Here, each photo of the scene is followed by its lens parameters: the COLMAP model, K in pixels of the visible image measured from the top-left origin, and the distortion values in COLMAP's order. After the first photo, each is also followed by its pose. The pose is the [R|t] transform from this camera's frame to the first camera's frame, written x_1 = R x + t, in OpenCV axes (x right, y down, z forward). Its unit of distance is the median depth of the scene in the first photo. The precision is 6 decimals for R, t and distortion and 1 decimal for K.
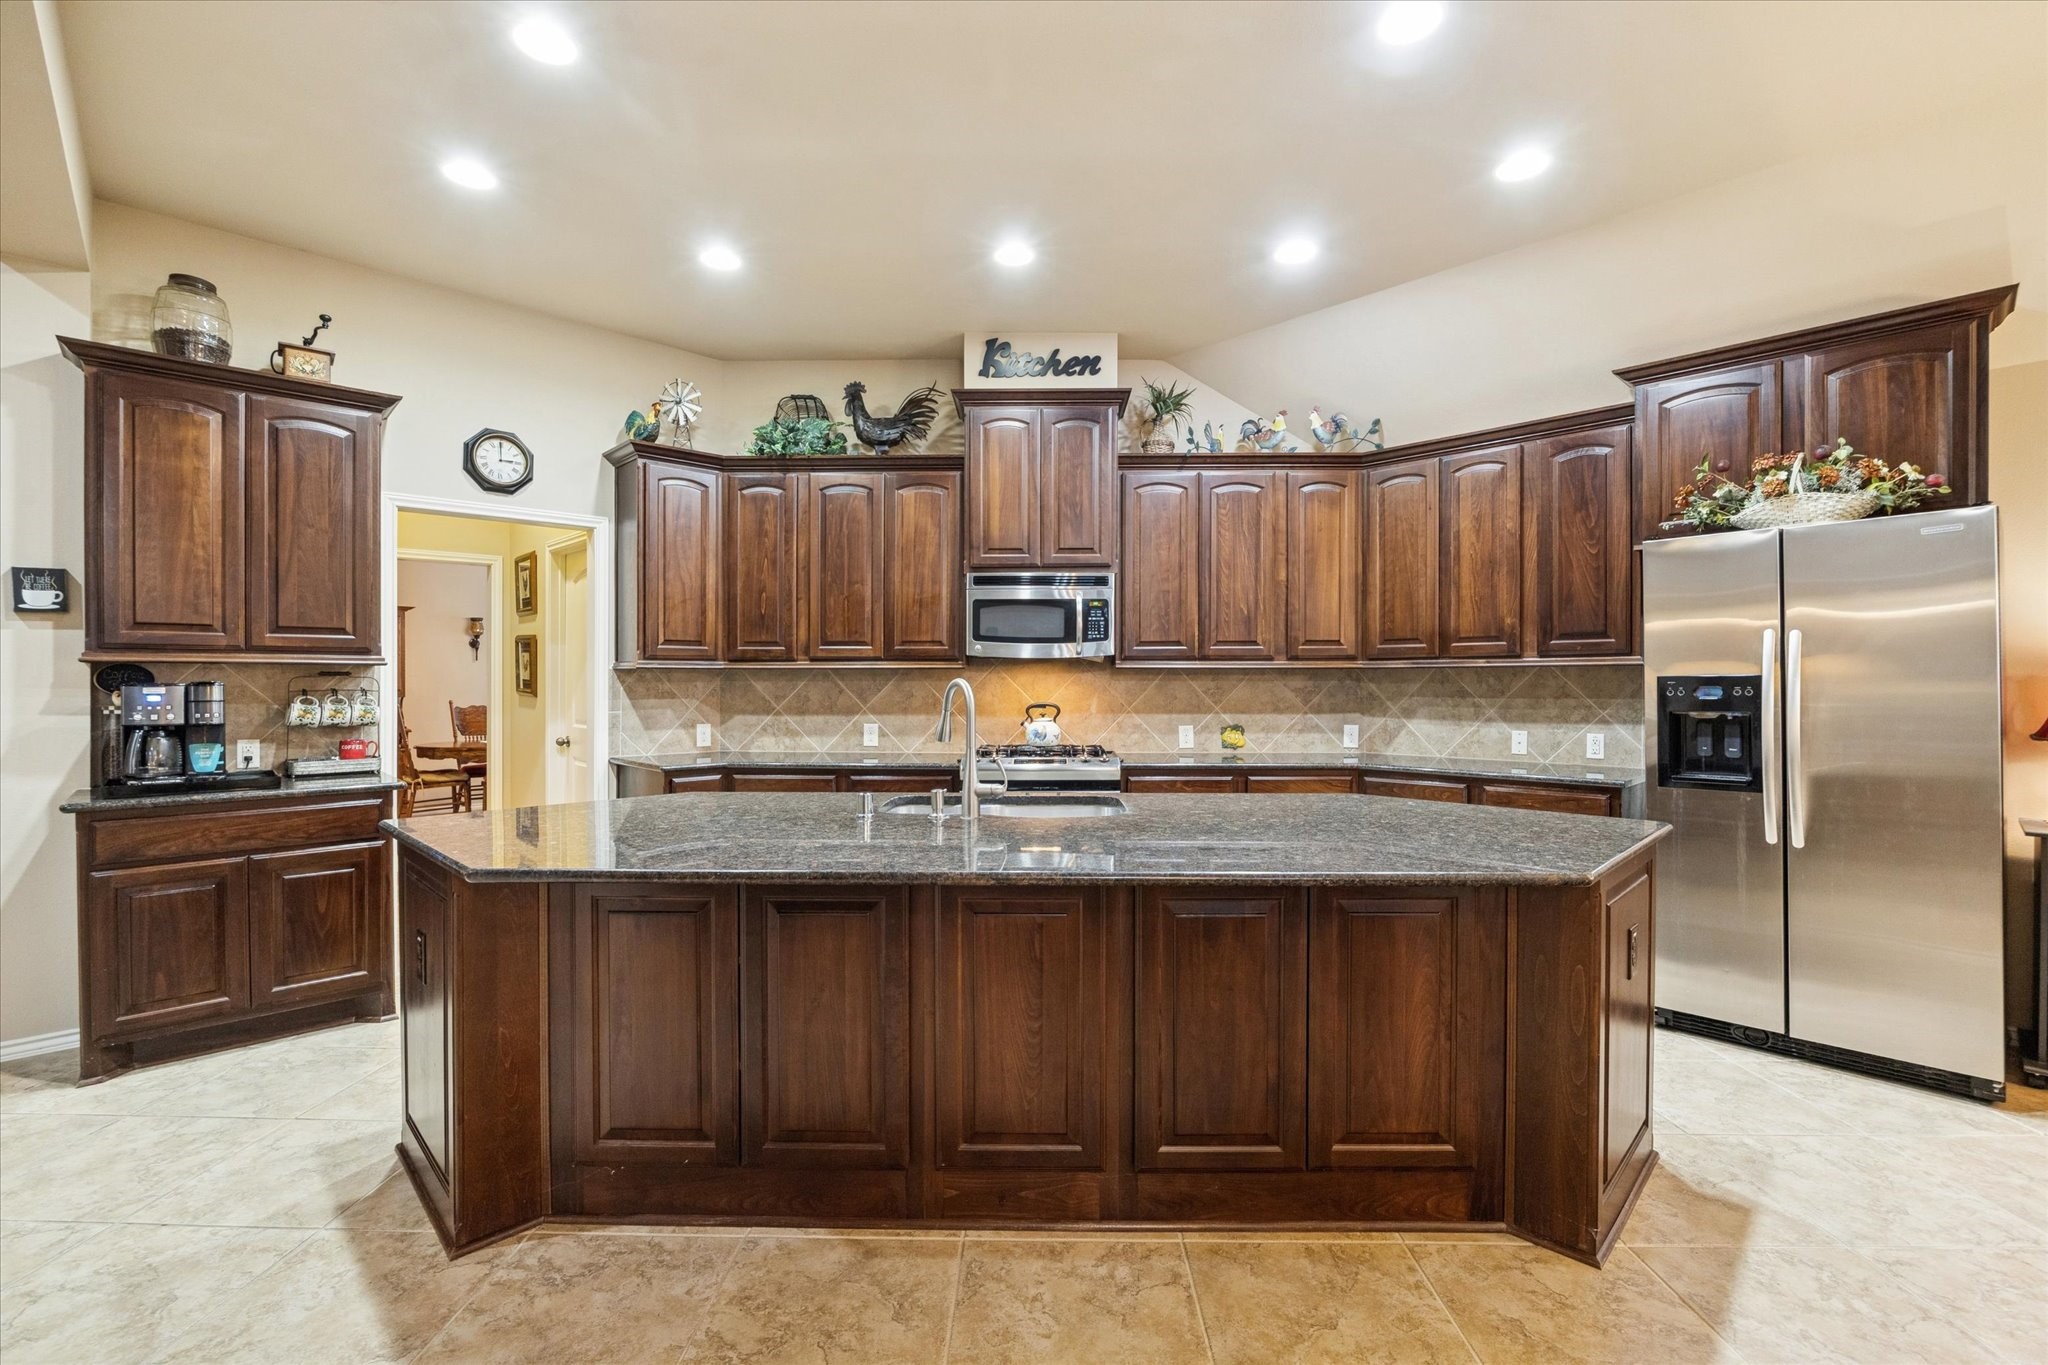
lens RADIAL K [[886.5, 0, 1018.2], [0, 886.5, 689.9], [0, 0, 1]] dist [-0.012100, 0.000989]
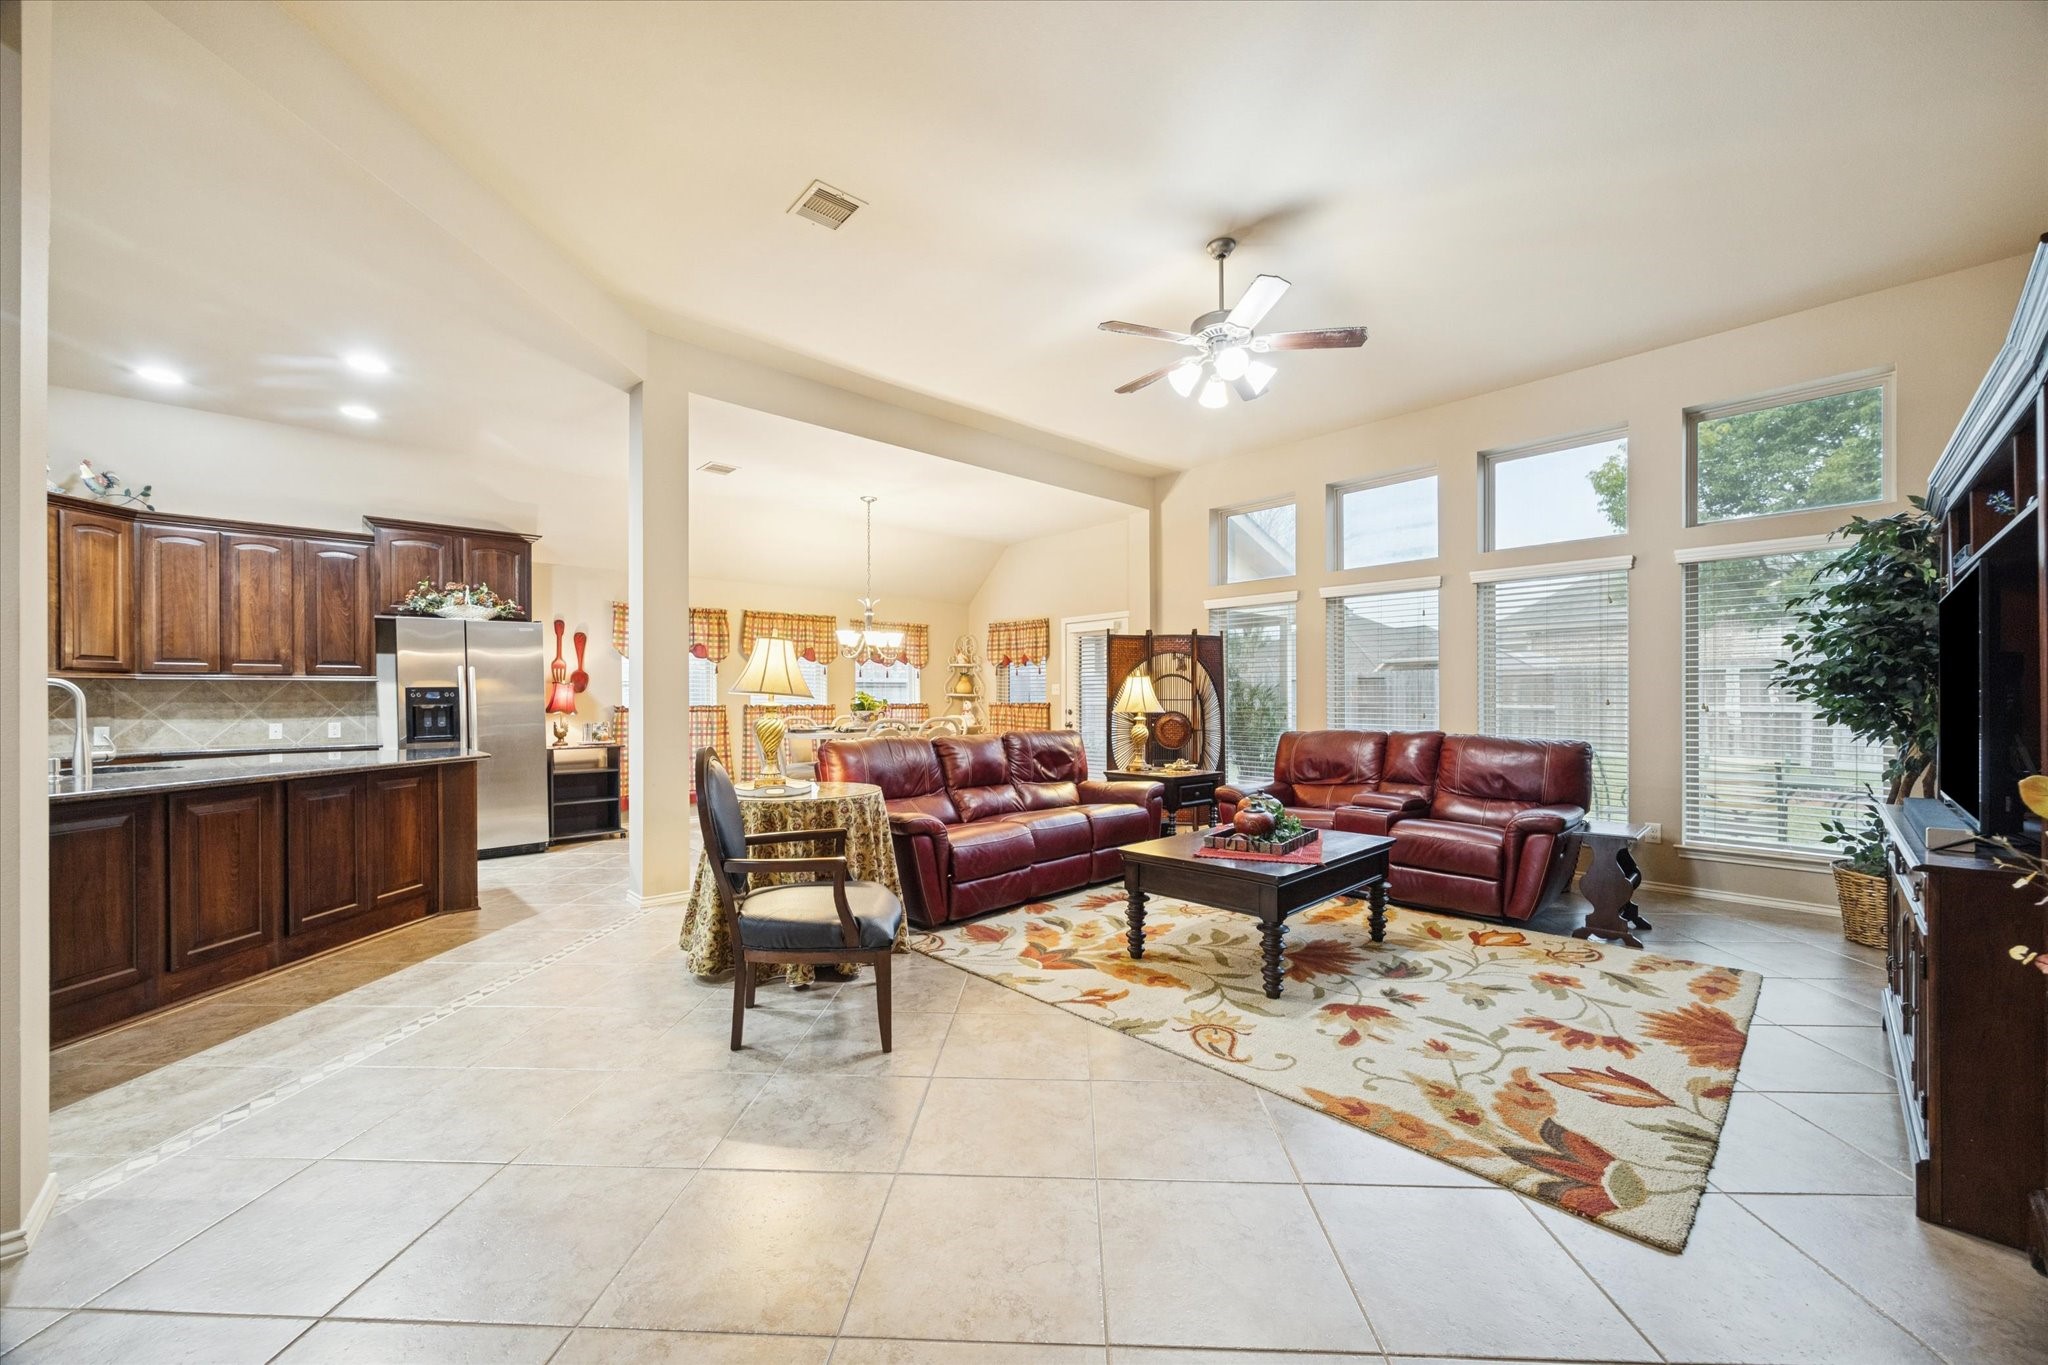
lens RADIAL K [[777.5, 0, 1025.4], [0, 777.5, 700.8], [0, 0, 1]] dist [0.001930, -0.000593]
pose [[0.025503, -0.001066, 0.999674, -0.704477], [0.017304, 0.999850, 0.000625, 0.027758], [-0.999525, 0.017283, 0.025517, -0.302878]]
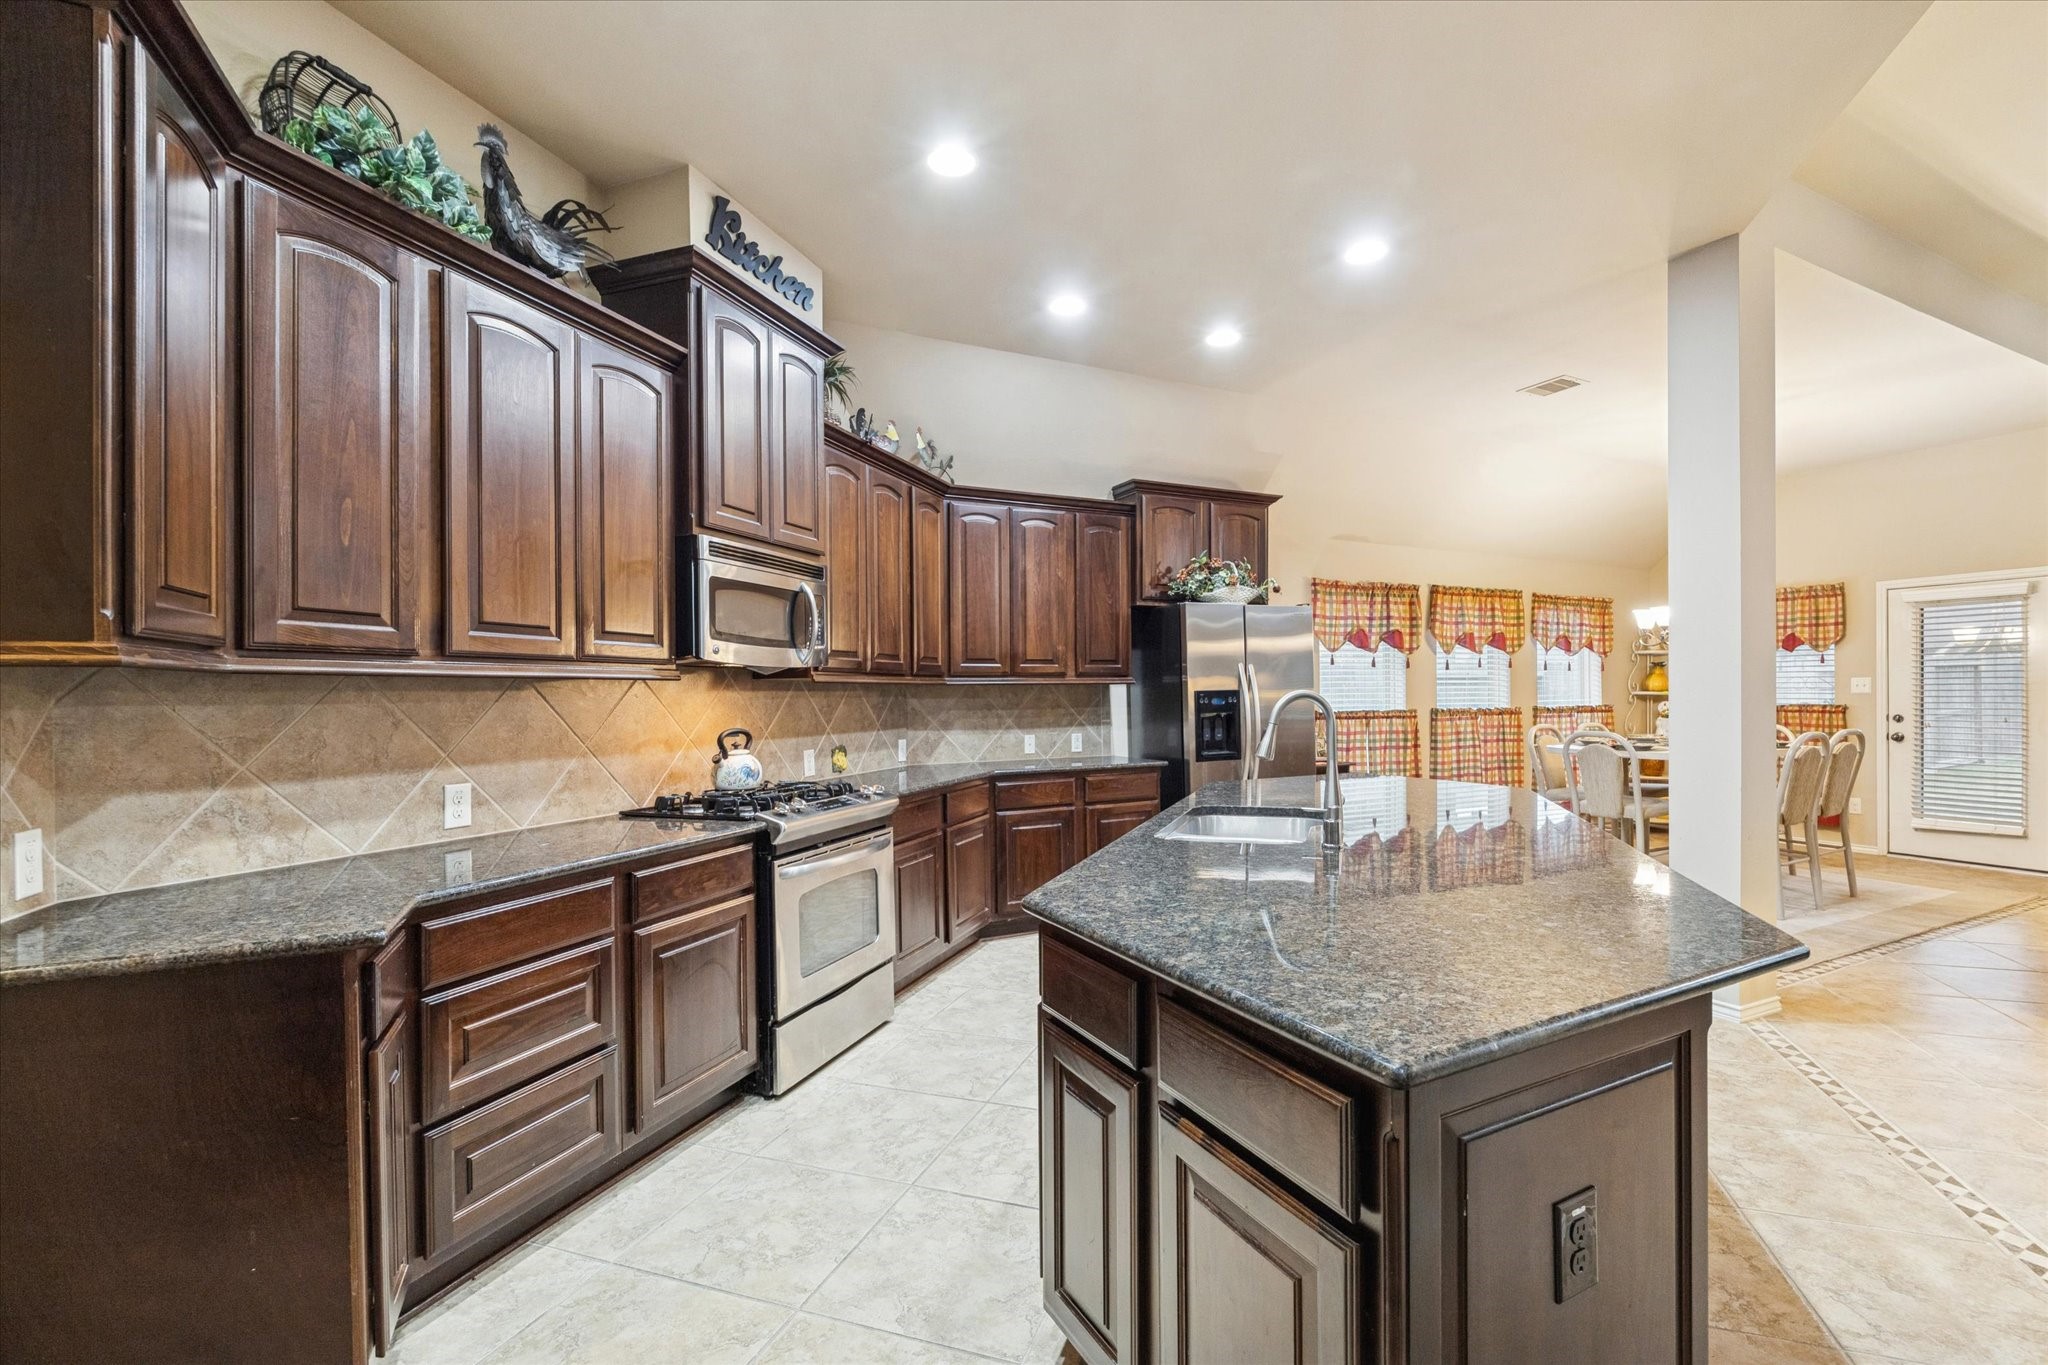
lens RADIAL K [[886.5, 0, 1067.7], [0, 886.5, 701.8], [0, 0, 1]] dist [-0.012100, 0.000989]
pose [[0.296418, -0.010258, 0.955003, -0.606672], [0.020316, 0.999784, 0.004433, -0.005549], [-0.954842, 0.018088, 0.296563, 0.553527]]
